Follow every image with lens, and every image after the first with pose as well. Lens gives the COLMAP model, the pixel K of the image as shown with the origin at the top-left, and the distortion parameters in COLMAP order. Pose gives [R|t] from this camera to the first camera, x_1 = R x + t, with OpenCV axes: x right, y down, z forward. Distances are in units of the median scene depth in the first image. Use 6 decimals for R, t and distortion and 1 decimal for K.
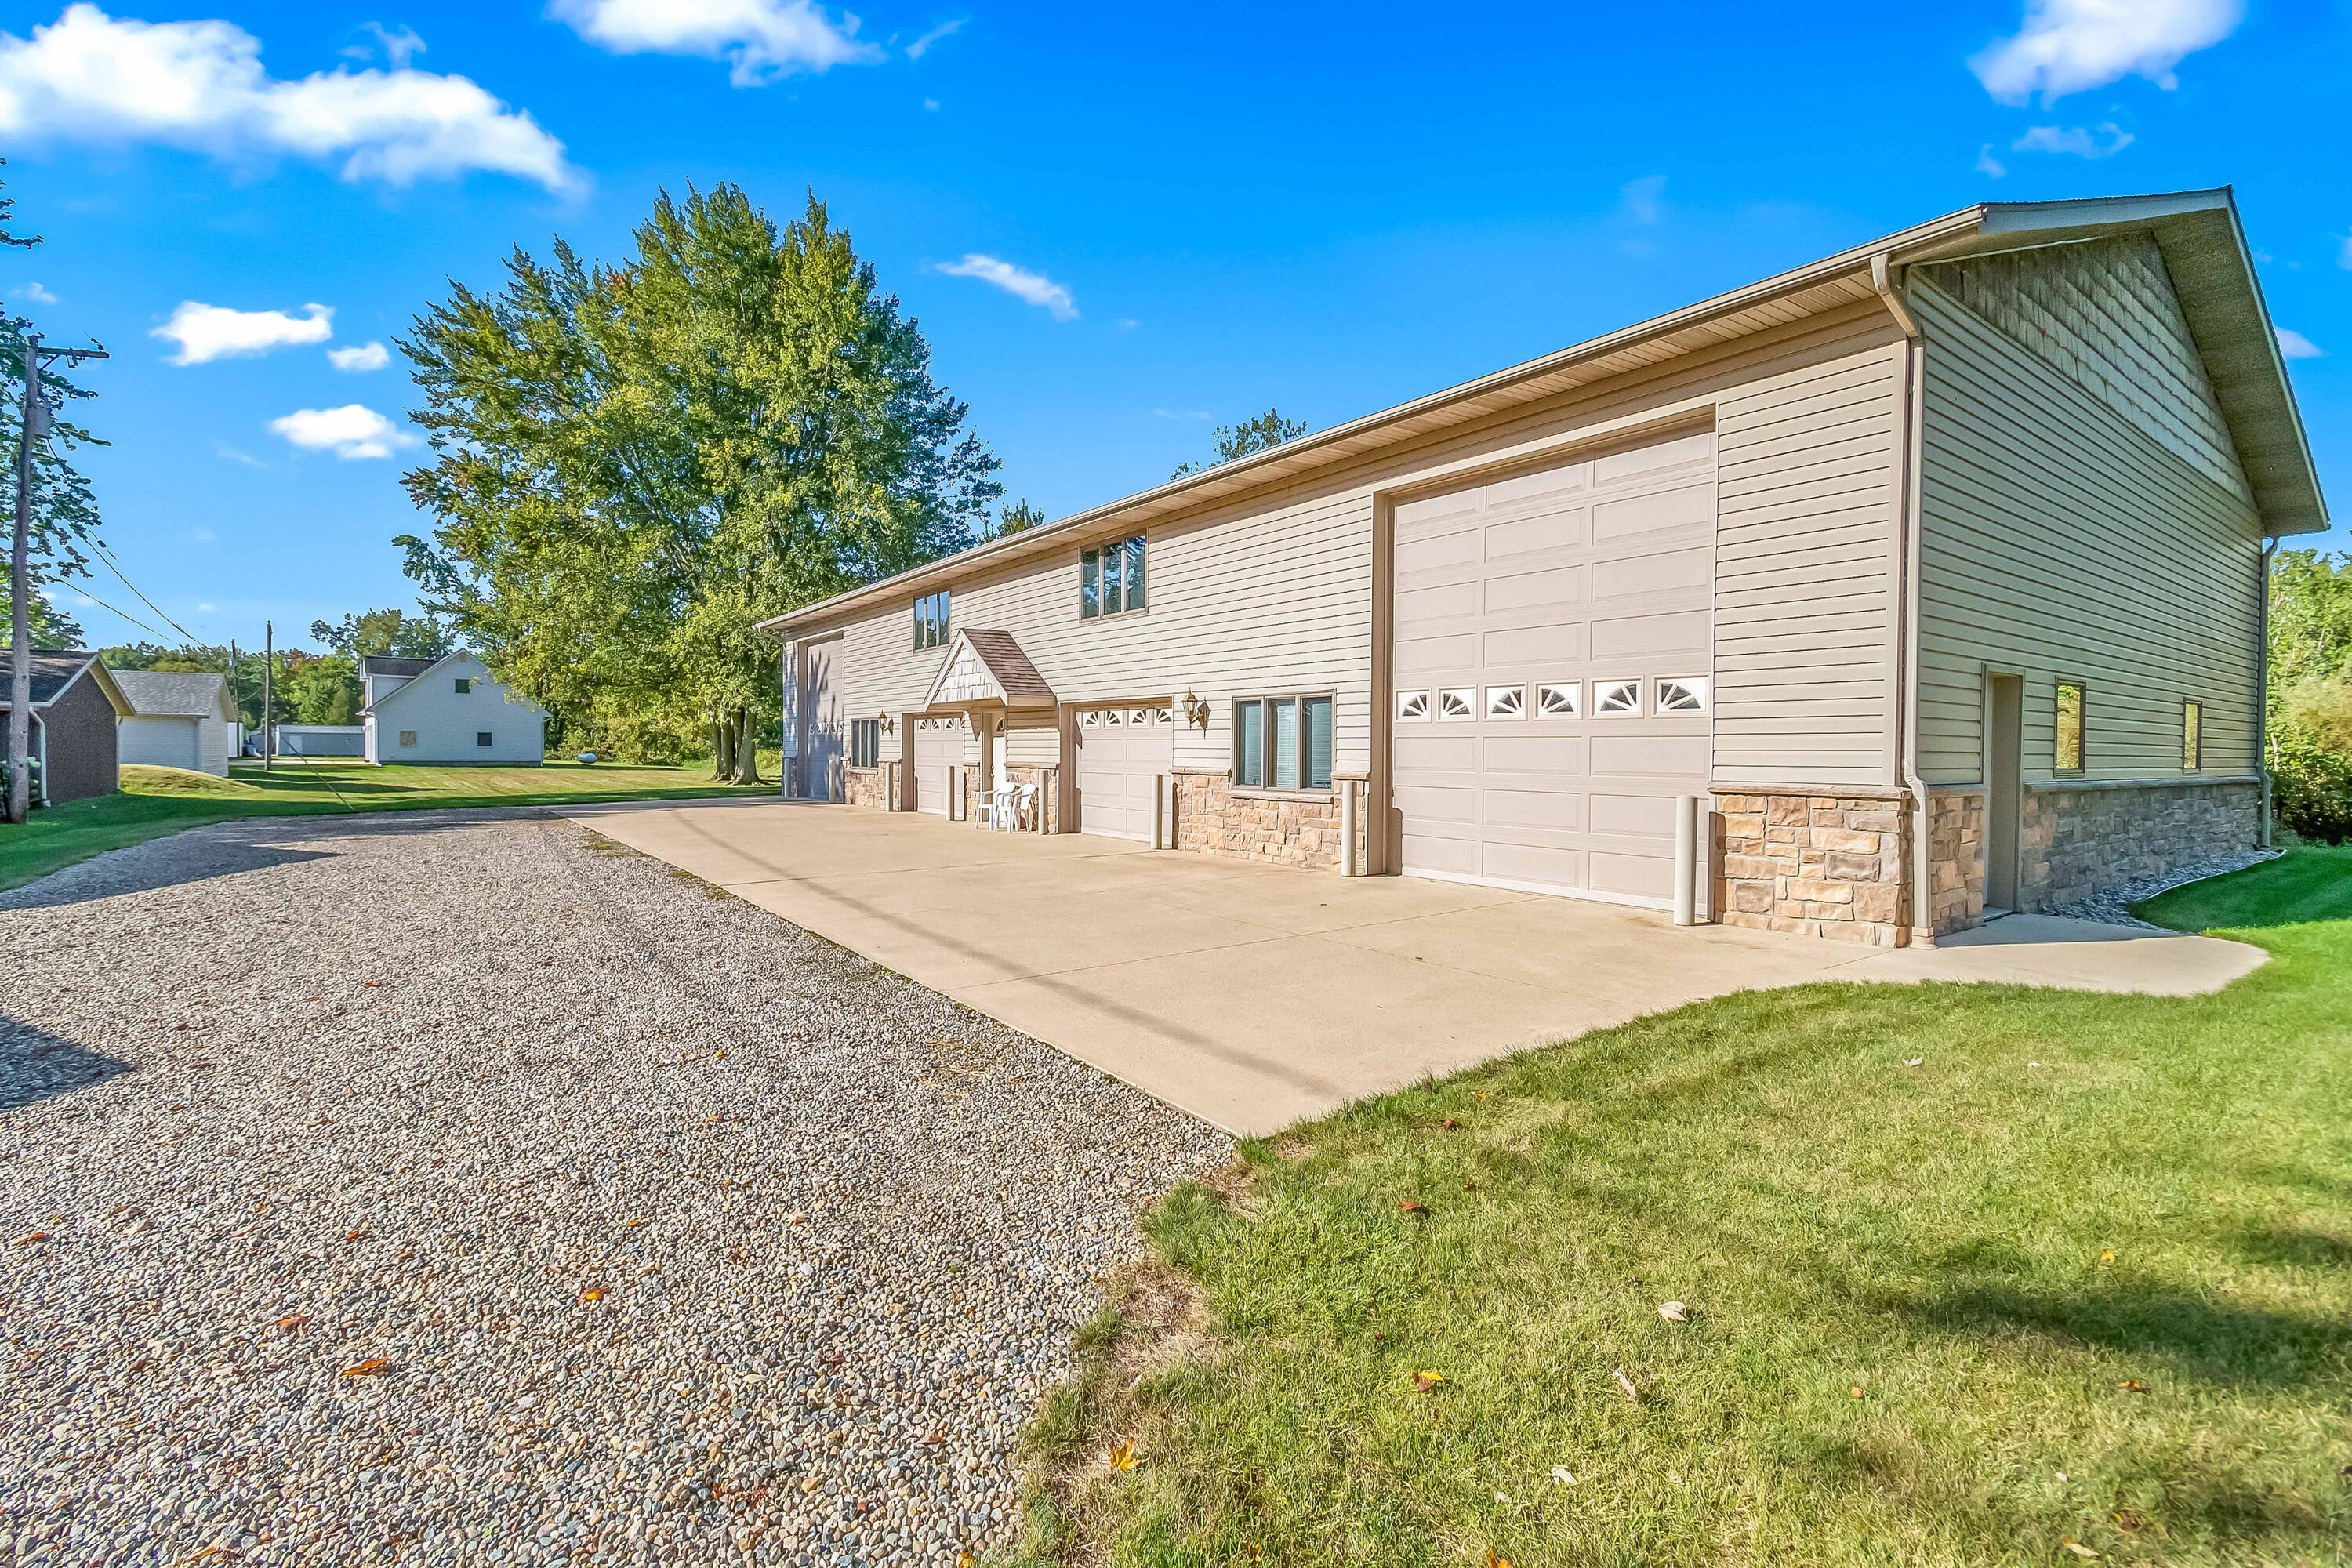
lens RADIAL K [[1044.5, 0, 1138.8], [0, 1044.5, 759.3], [0, 0, 1]] dist [0.007501, -0.005662]
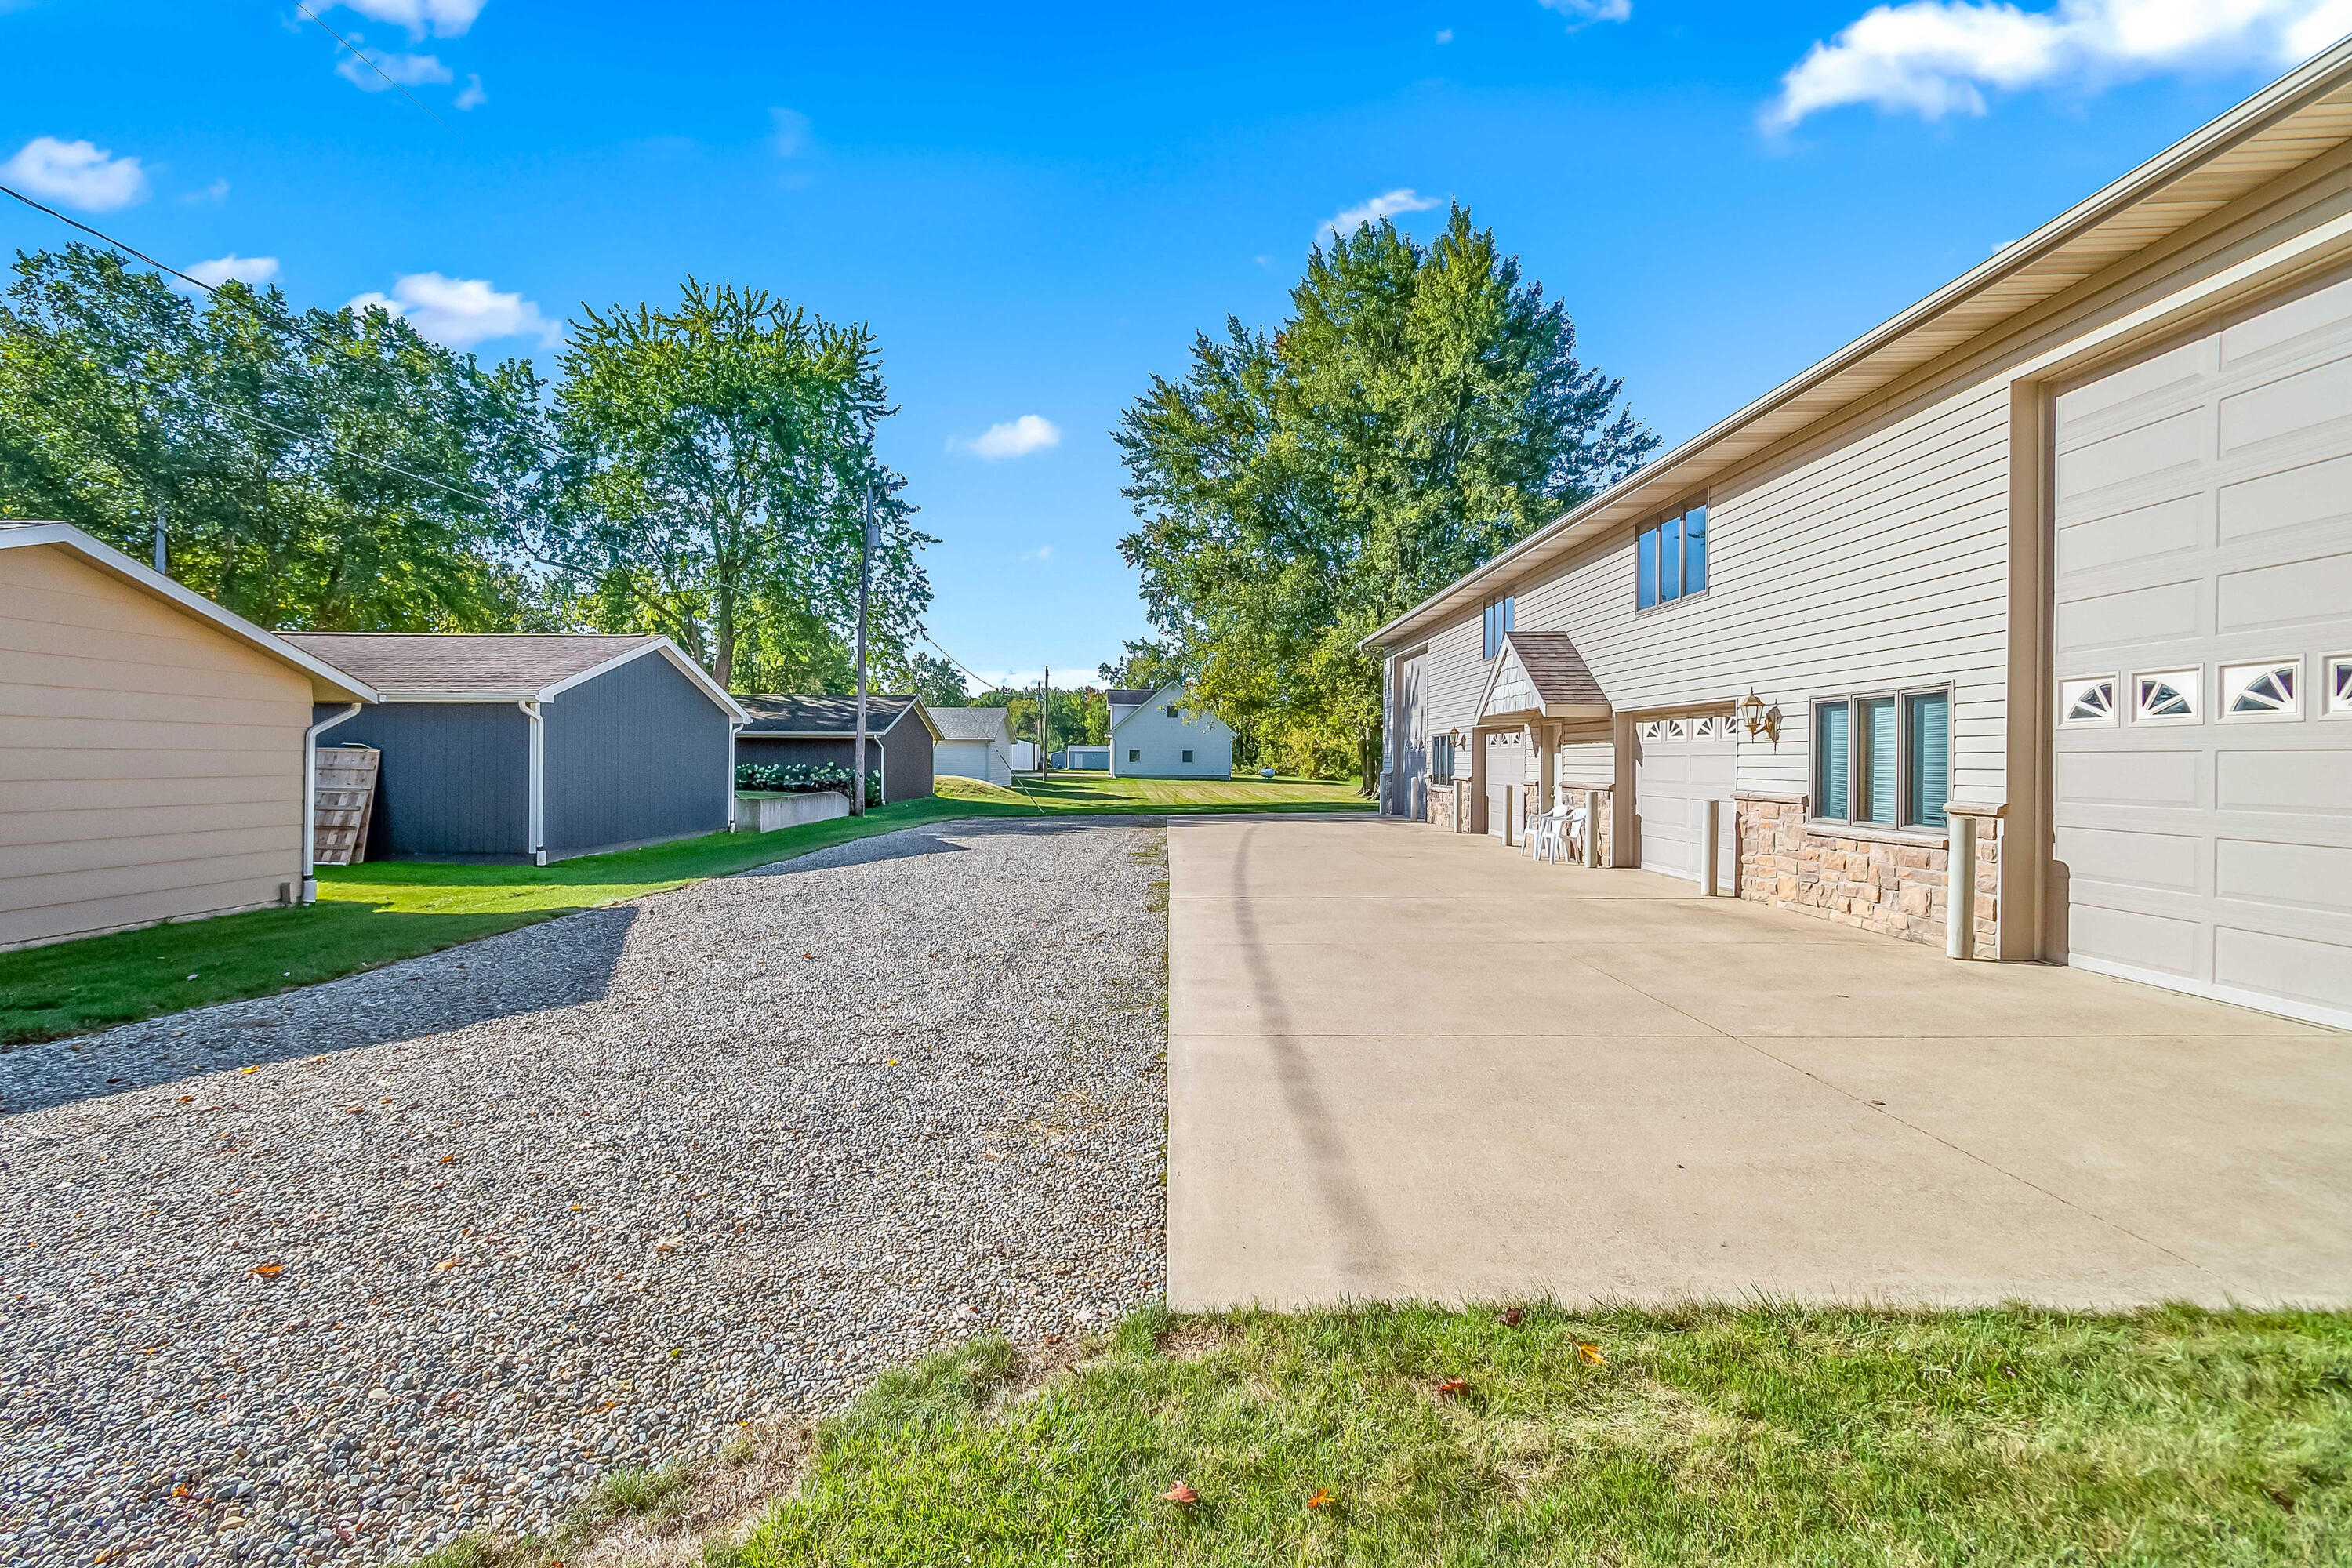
lens RADIAL K [[1044.5, 0, 1130.5], [0, 1044.5, 763.0], [0, 0, 1]] dist [0.007501, -0.005662]
pose [[0.796646, 0.001257, -0.604445, 0.144421], [-0.008182, 0.999929, -0.008705, -0.002965], [0.604391, 0.011880, 0.796599, 0.109366]]
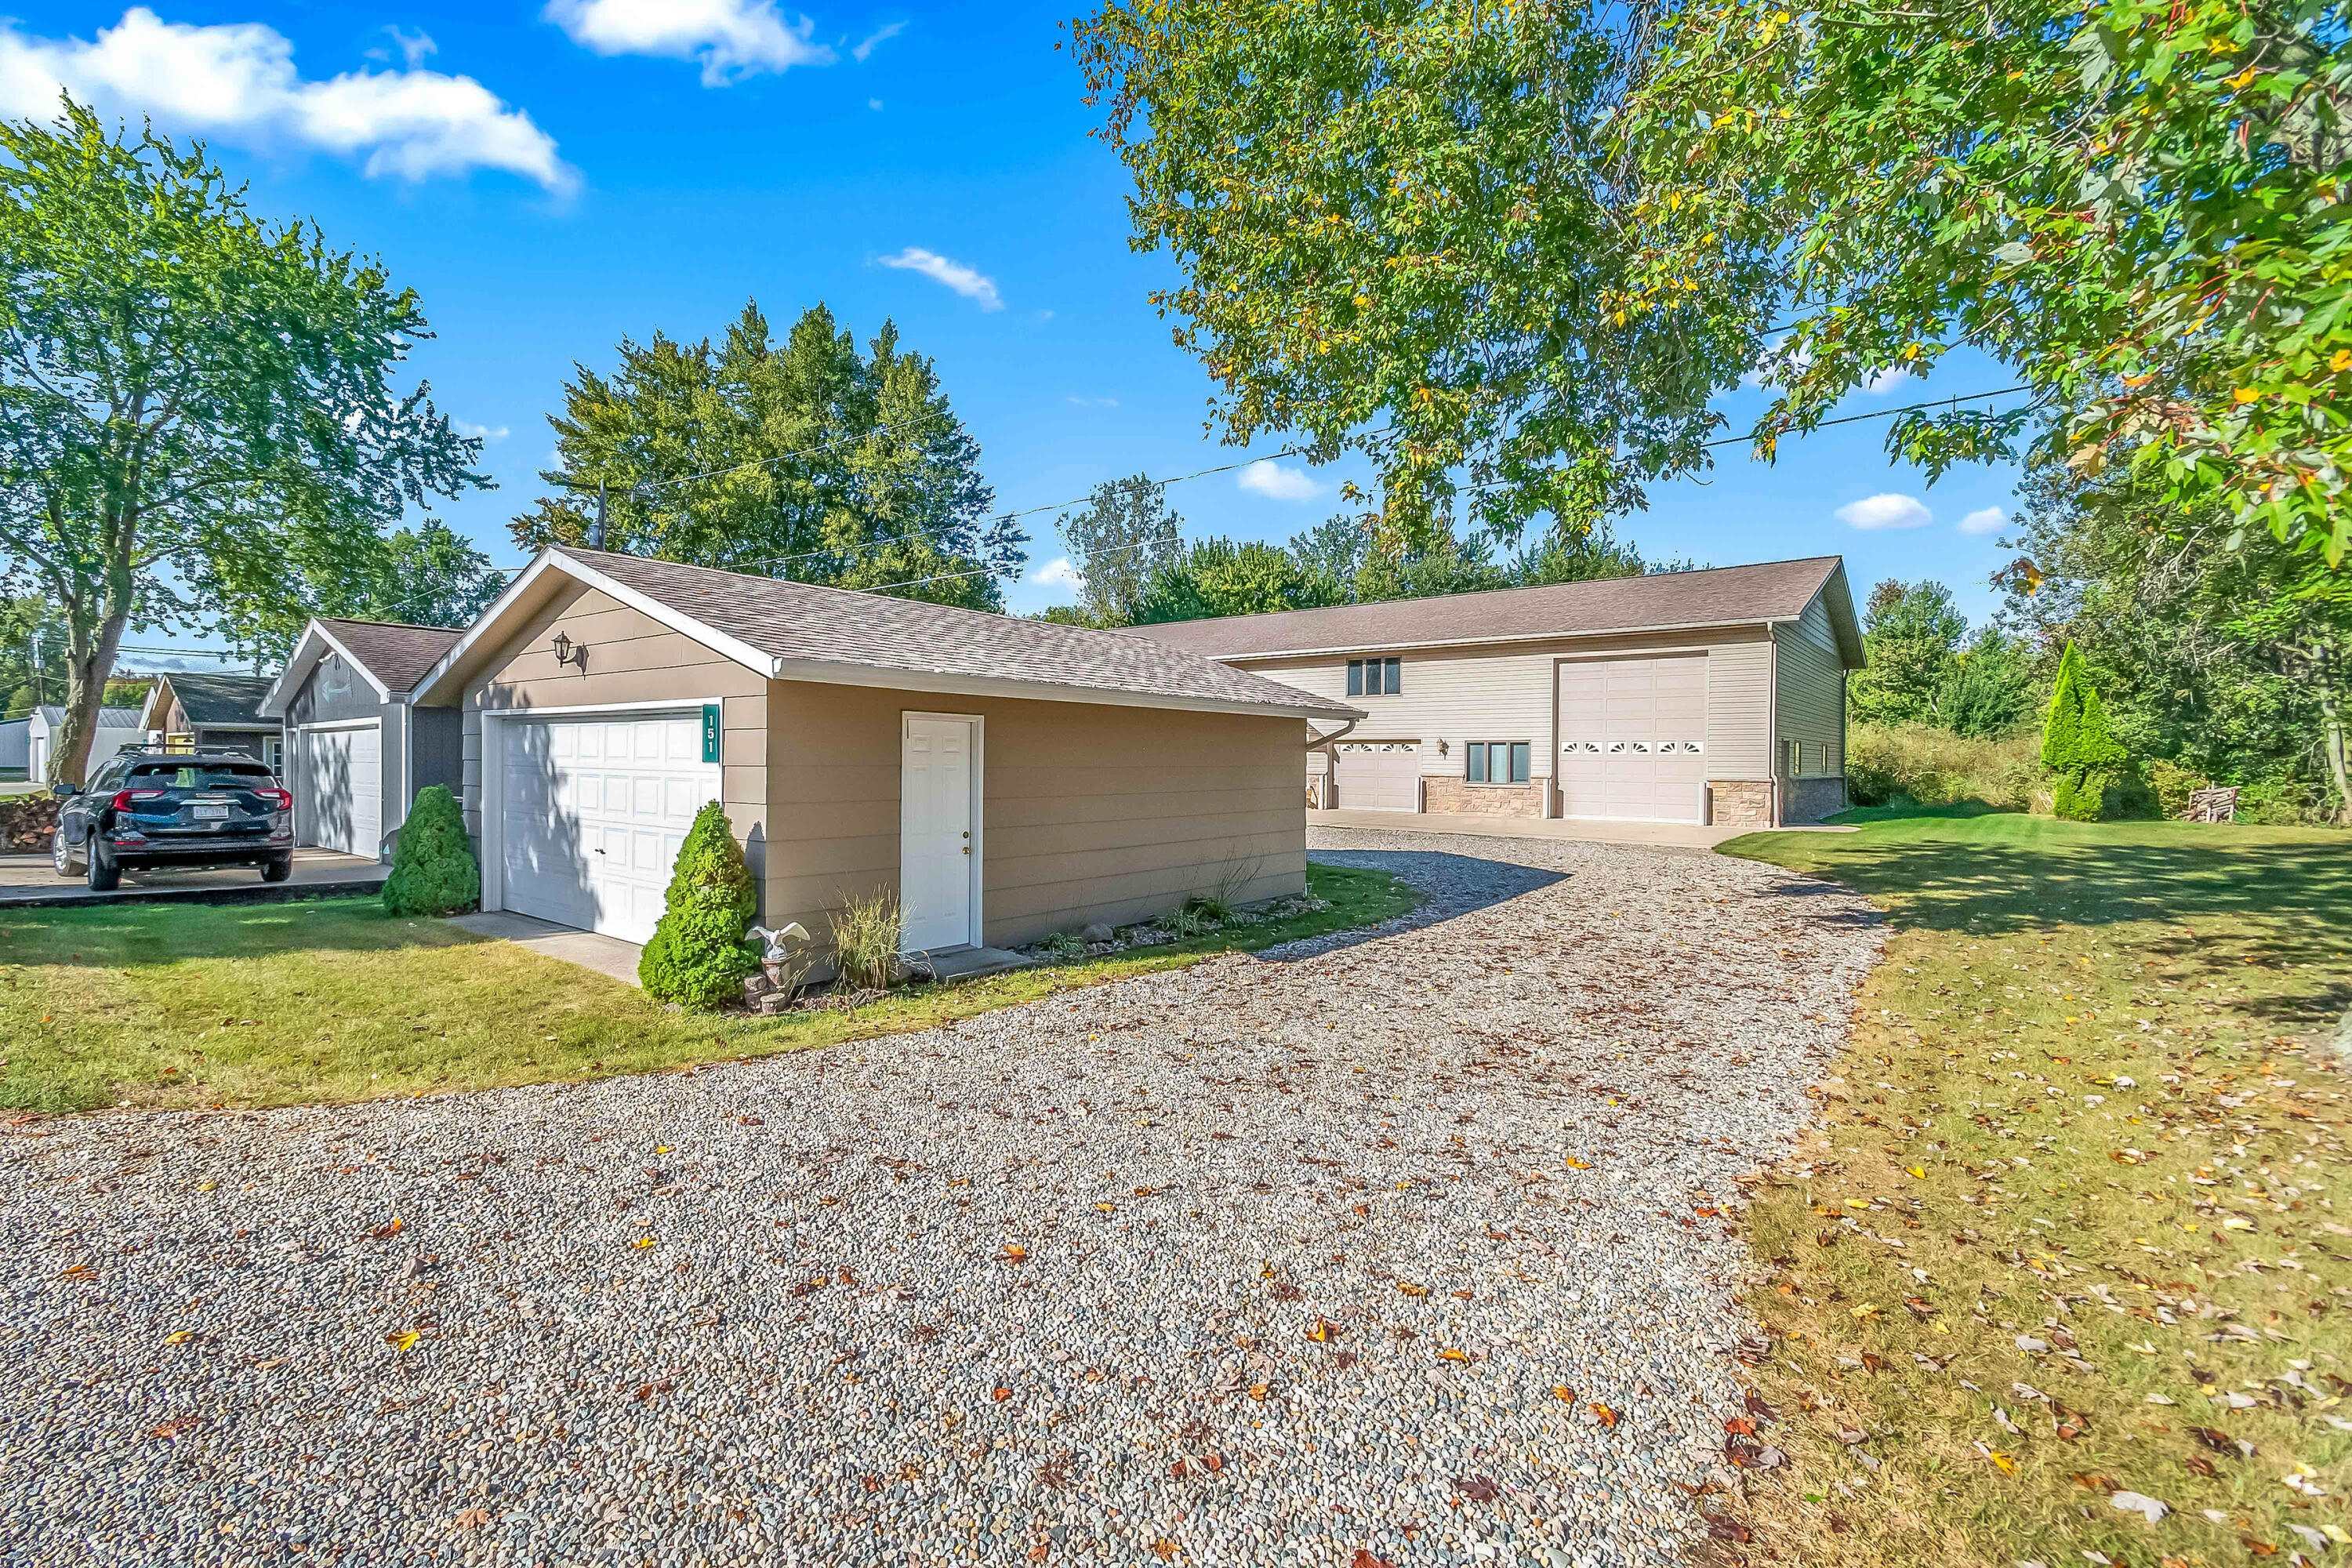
lens RADIAL K [[1044.5, 0, 1138.7], [0, 1044.5, 756.6], [0, 0, 1]] dist [0.007501, -0.005662]
pose [[0.968522, -0.000532, 0.248928, -1.023840], [0.002750, 0.999960, -0.008563, -0.009510], [-0.248914, 0.008978, 0.968484, -0.856066]]
